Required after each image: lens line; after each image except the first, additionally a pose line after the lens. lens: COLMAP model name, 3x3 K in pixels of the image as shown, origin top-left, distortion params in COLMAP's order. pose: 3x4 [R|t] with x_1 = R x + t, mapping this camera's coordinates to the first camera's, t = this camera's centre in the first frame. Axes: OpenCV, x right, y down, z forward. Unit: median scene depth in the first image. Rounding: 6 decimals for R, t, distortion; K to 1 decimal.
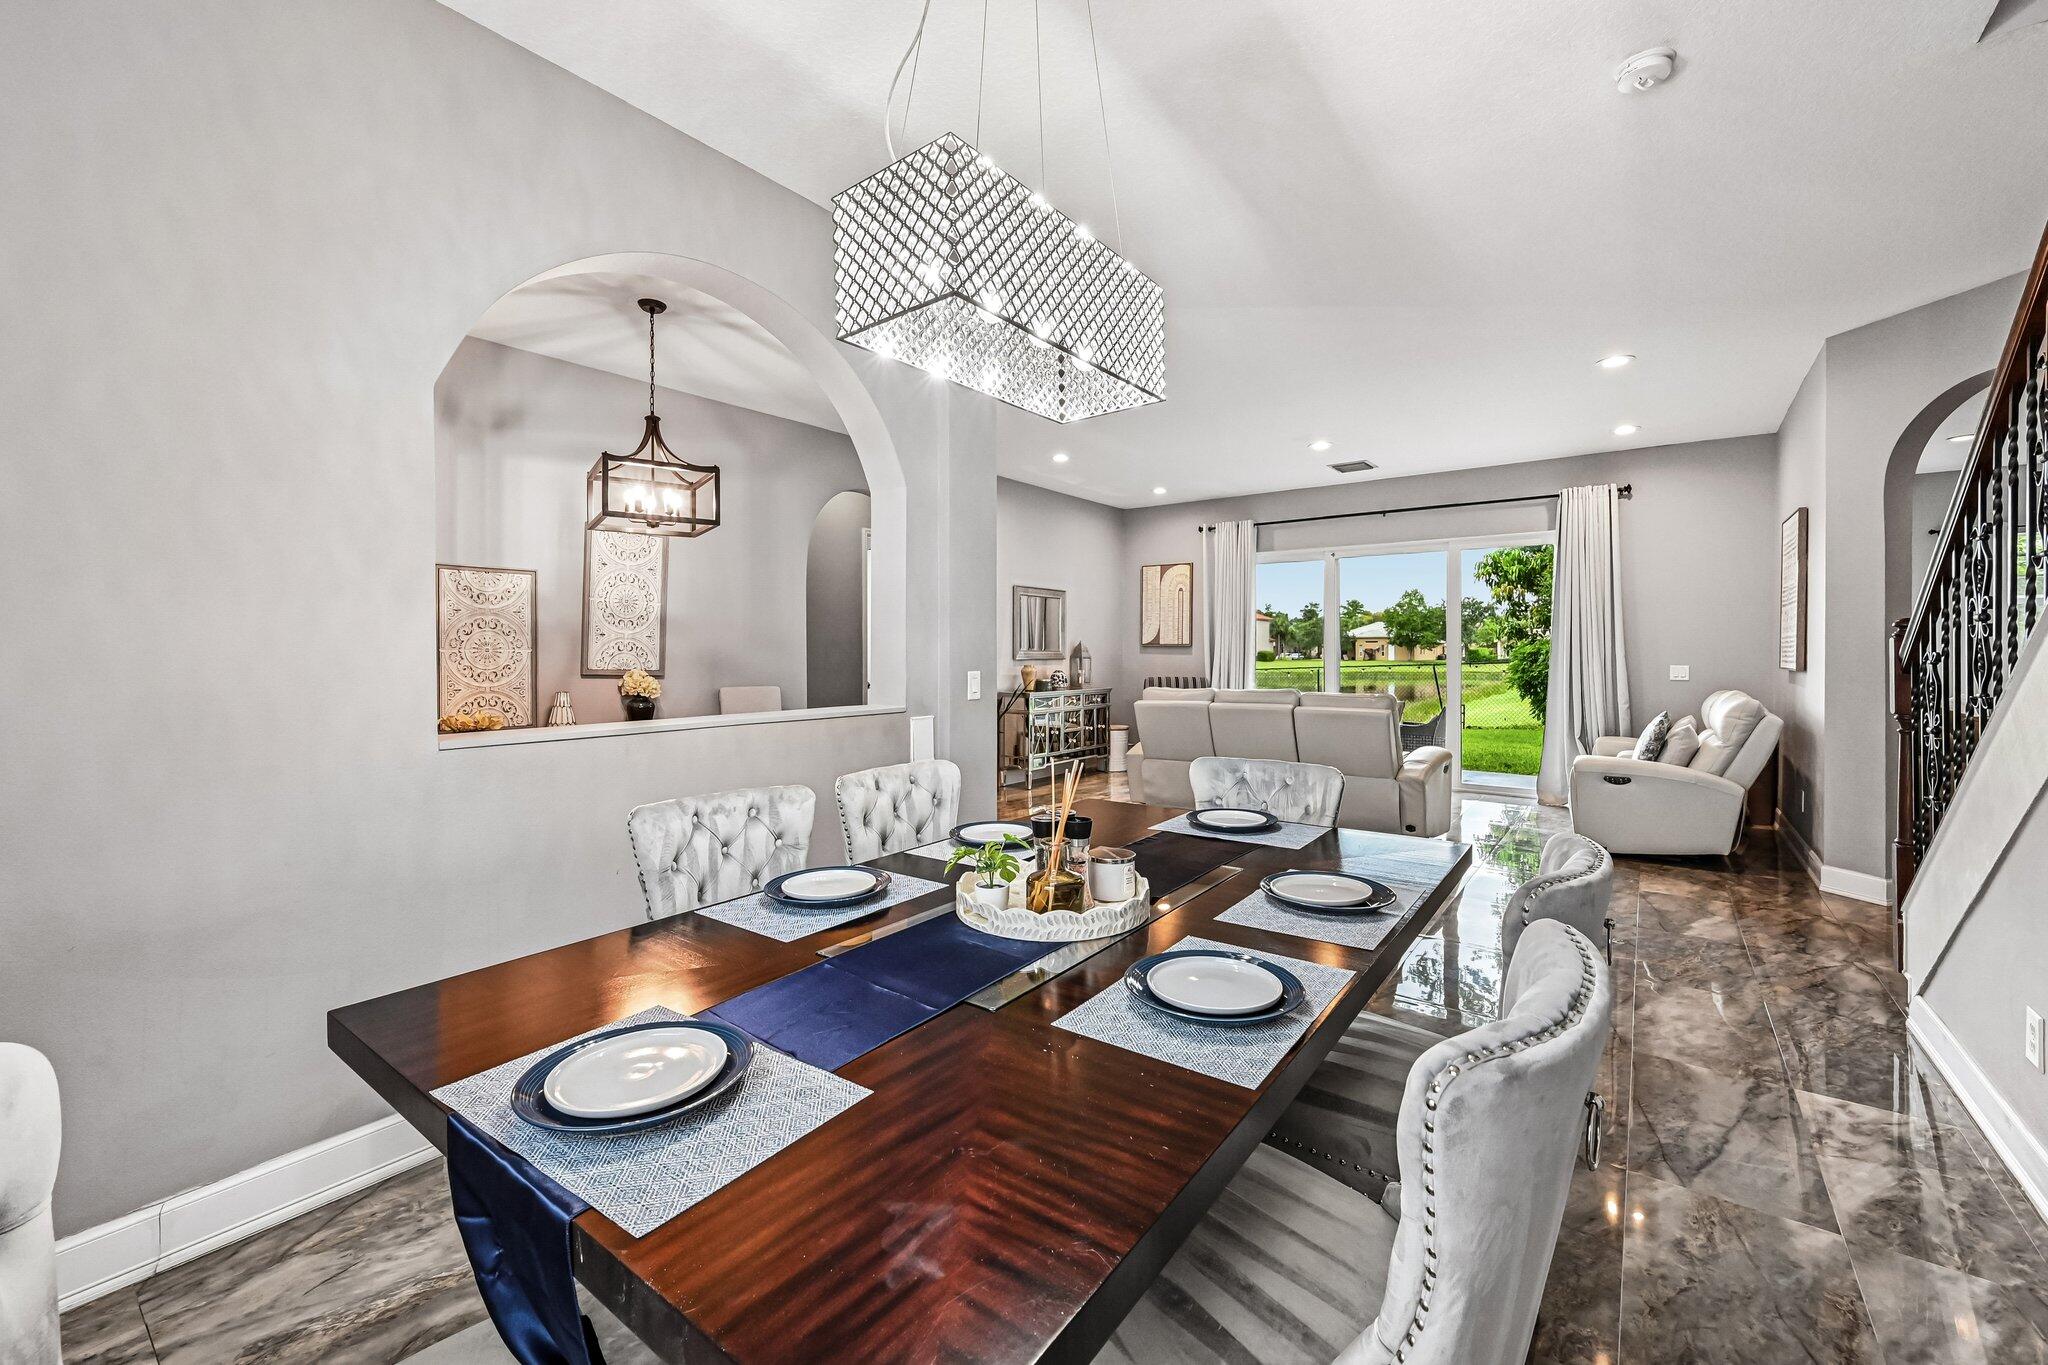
lens RADIAL K [[822.4, 0, 1001.0], [0, 822.4, 670.1], [0, 0, 1]] dist [-0.005769, 0.002523]
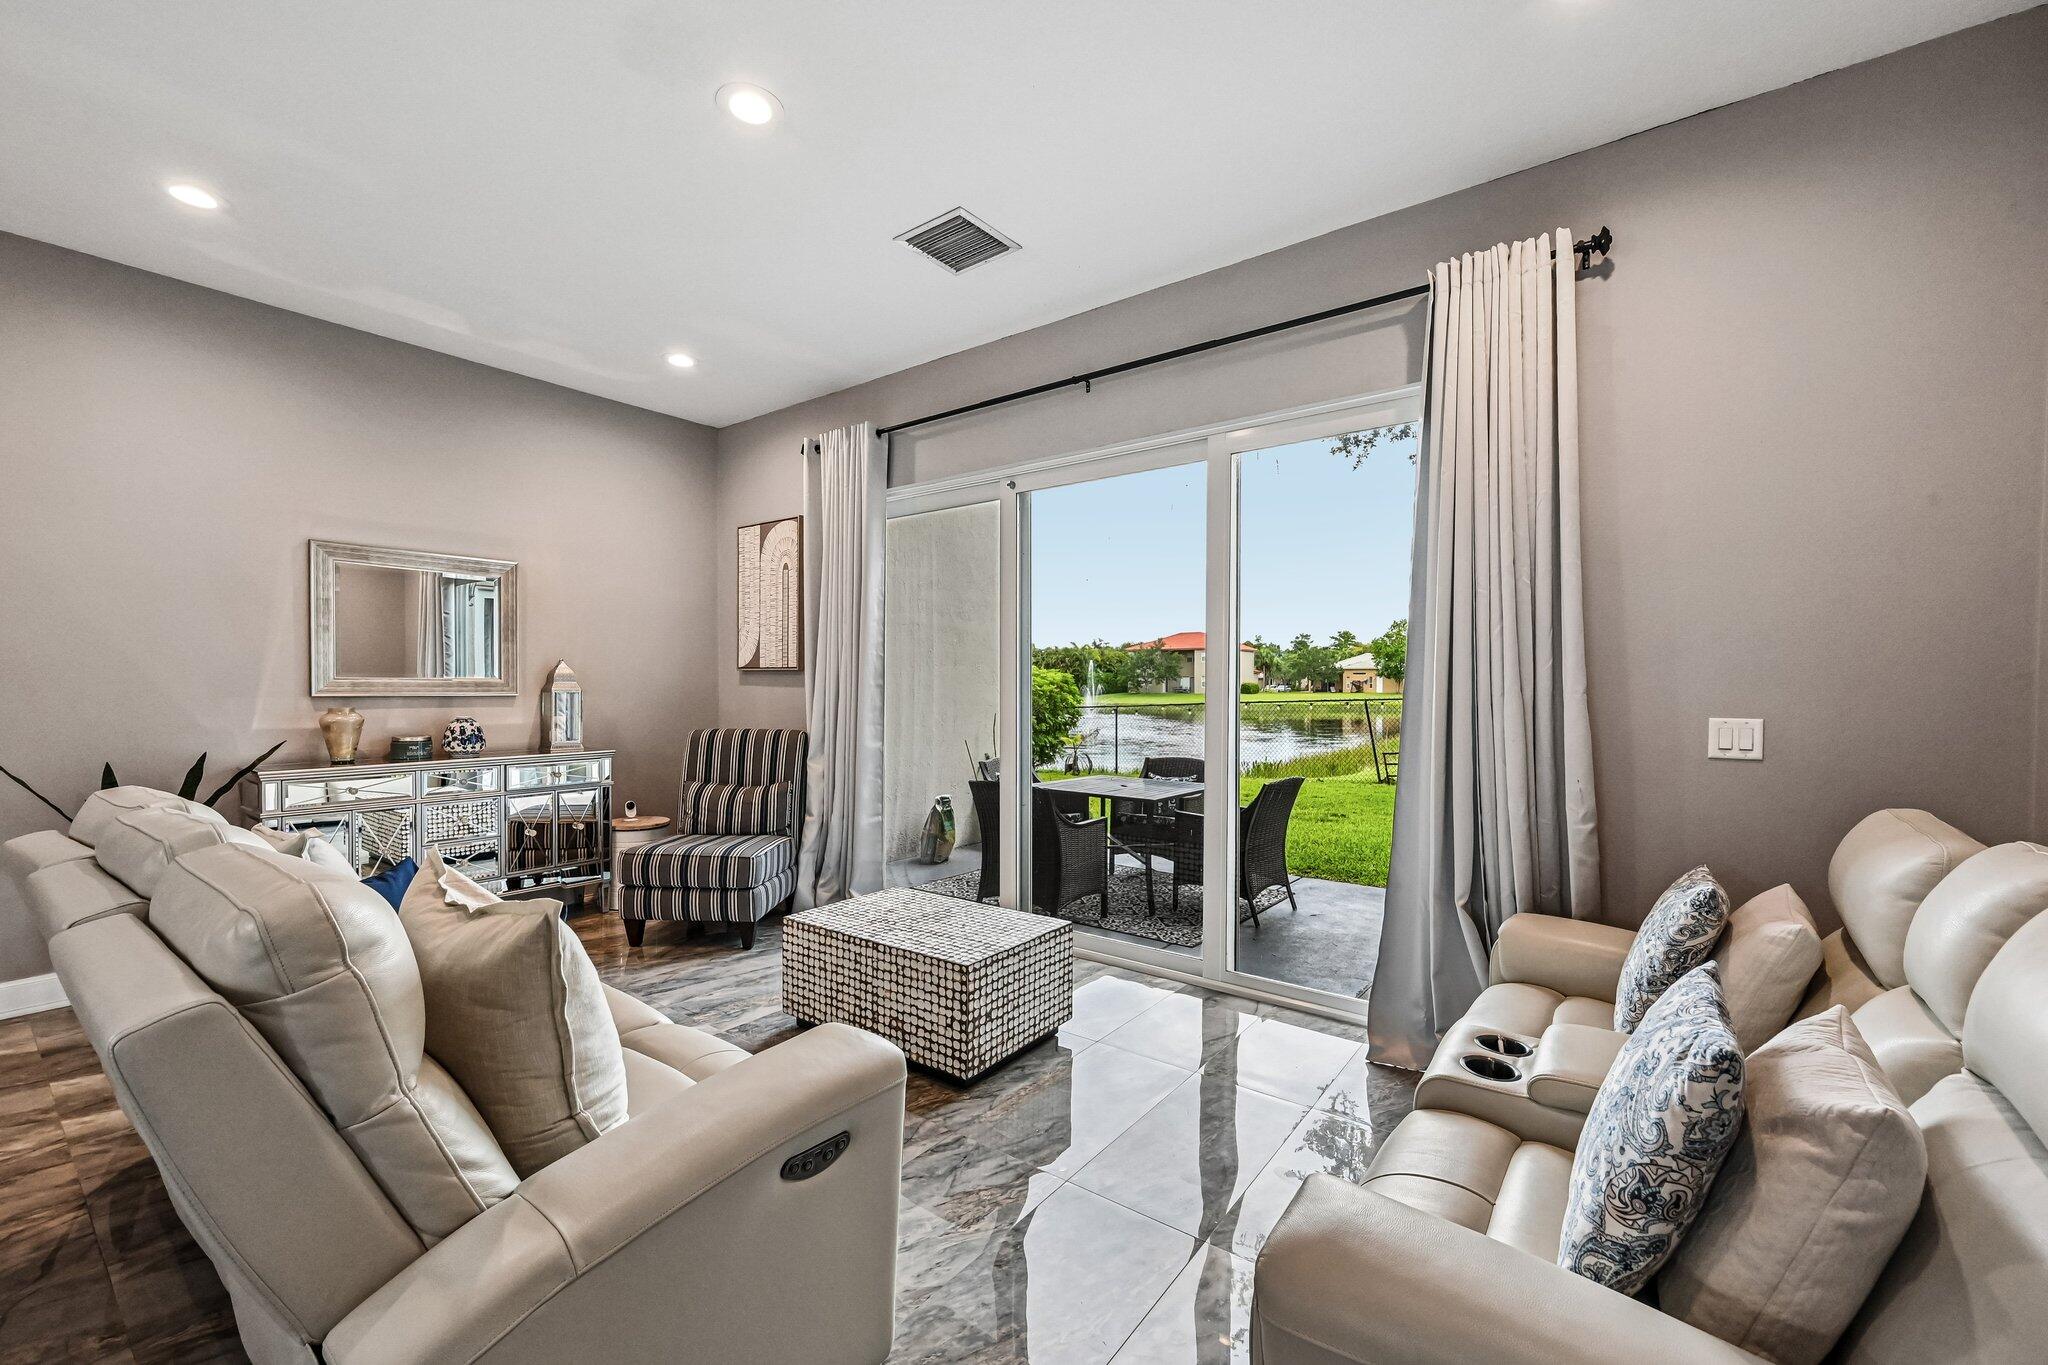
lens RADIAL K [[822.4, 0, 999.4], [0, 822.4, 708.4], [0, 0, 1]] dist [-0.005769, 0.002523]
pose [[0.999996, 0.002520, 0.001414, 0.662617], [-0.002532, 0.999960, 0.008602, -0.017088], [-0.001392, -0.008606, 0.999962, 0.843268]]
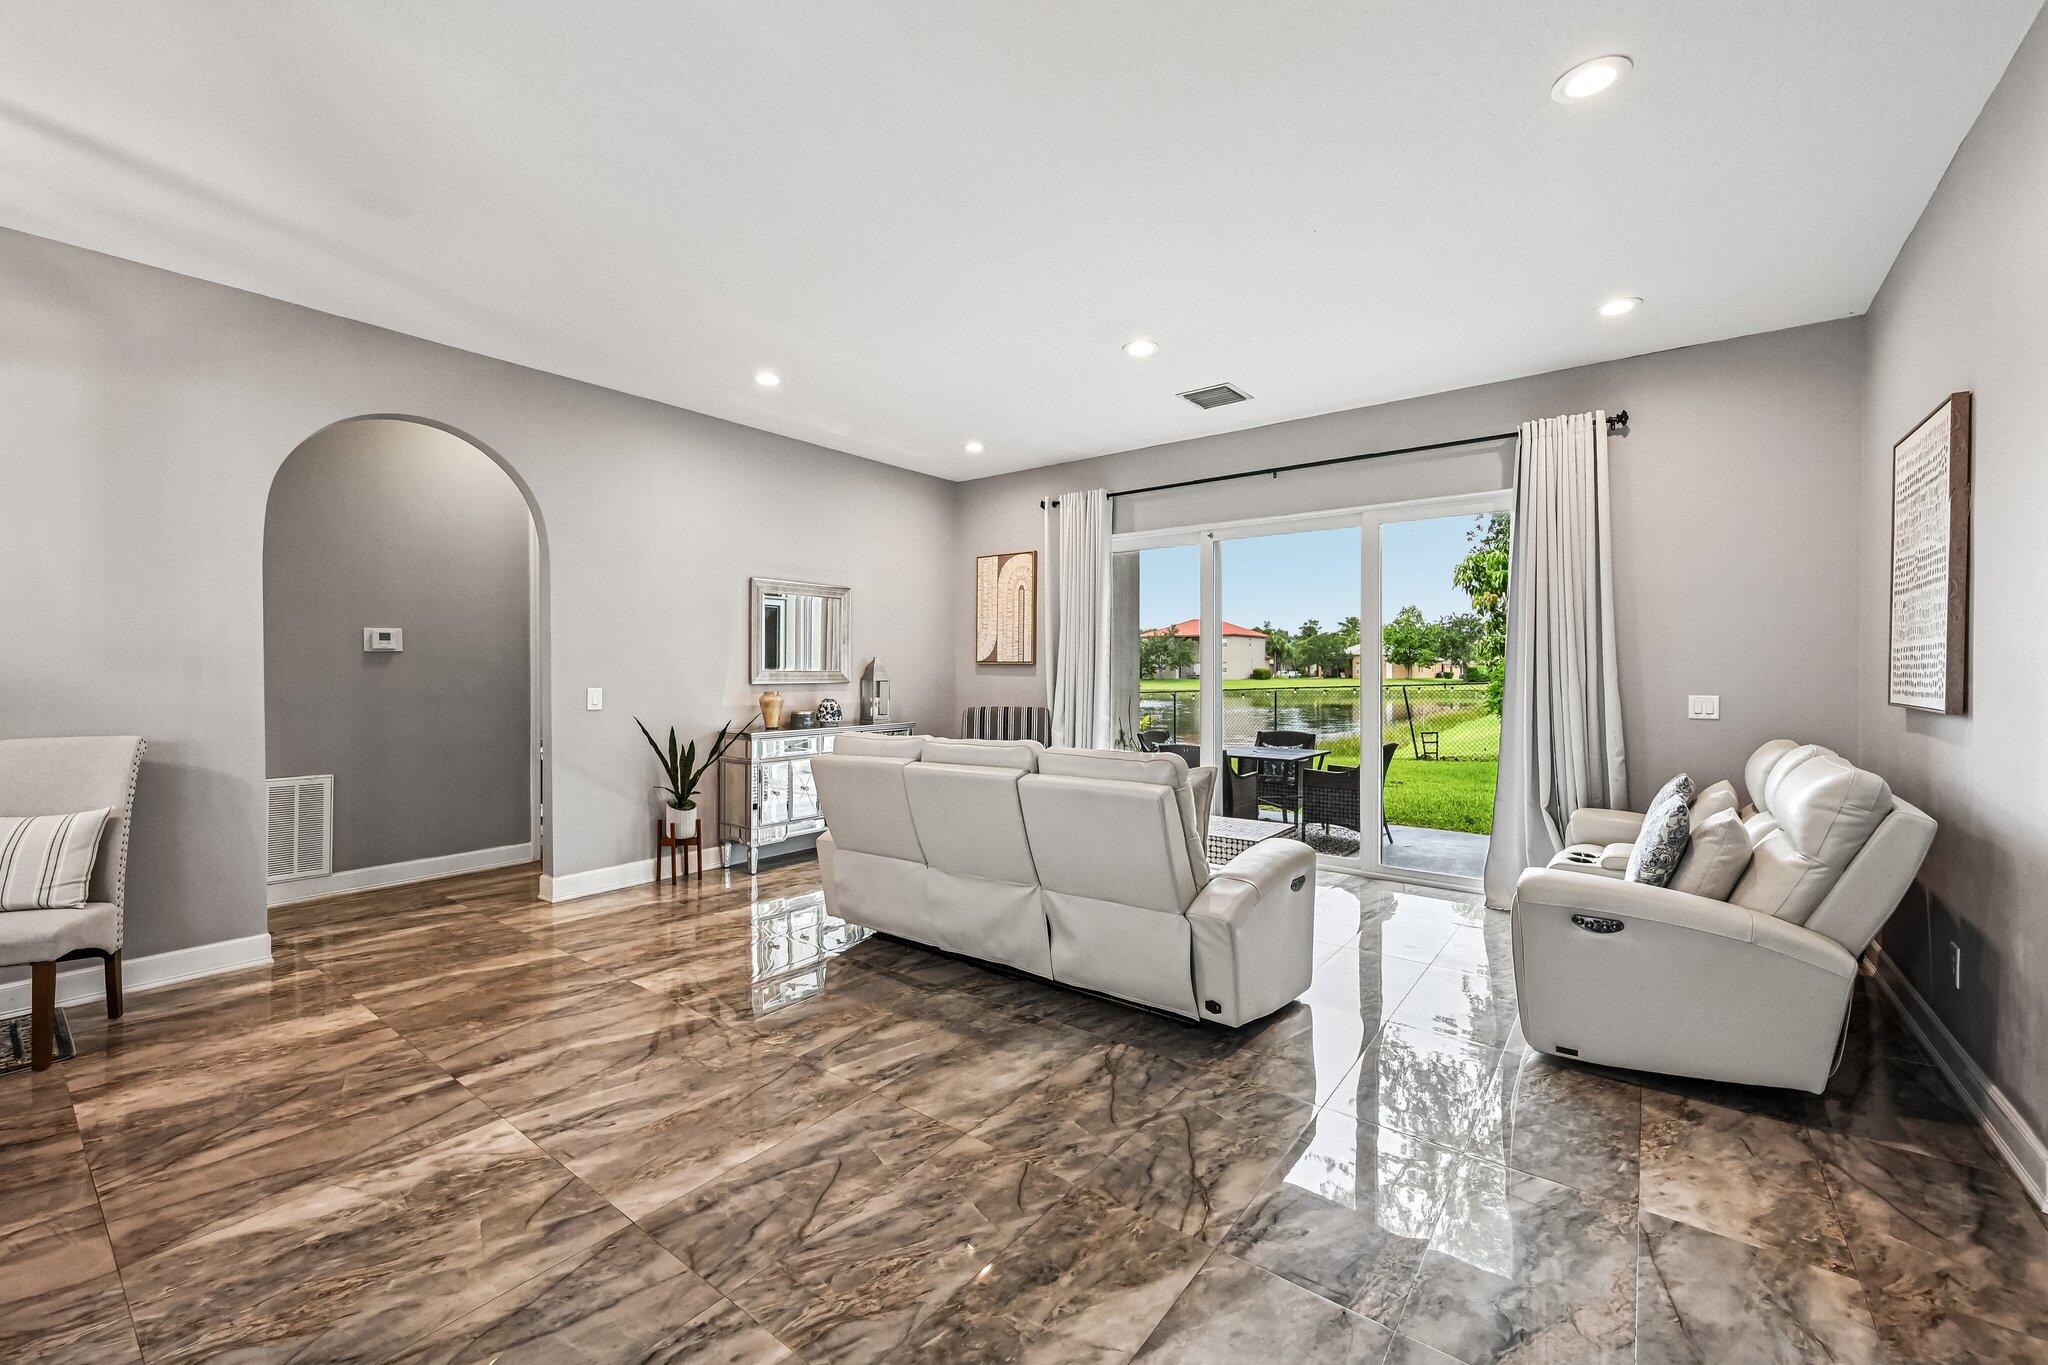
lens RADIAL K [[822.4, 0, 1010.5], [0, 822.4, 681.6], [0, 0, 1]] dist [-0.005769, 0.002523]
pose [[0.999975, 0.001304, 0.006879, 0.376321], [-0.001257, 0.999976, -0.006872, -0.015623], [-0.006887, 0.006863, 0.999953, 0.483745]]
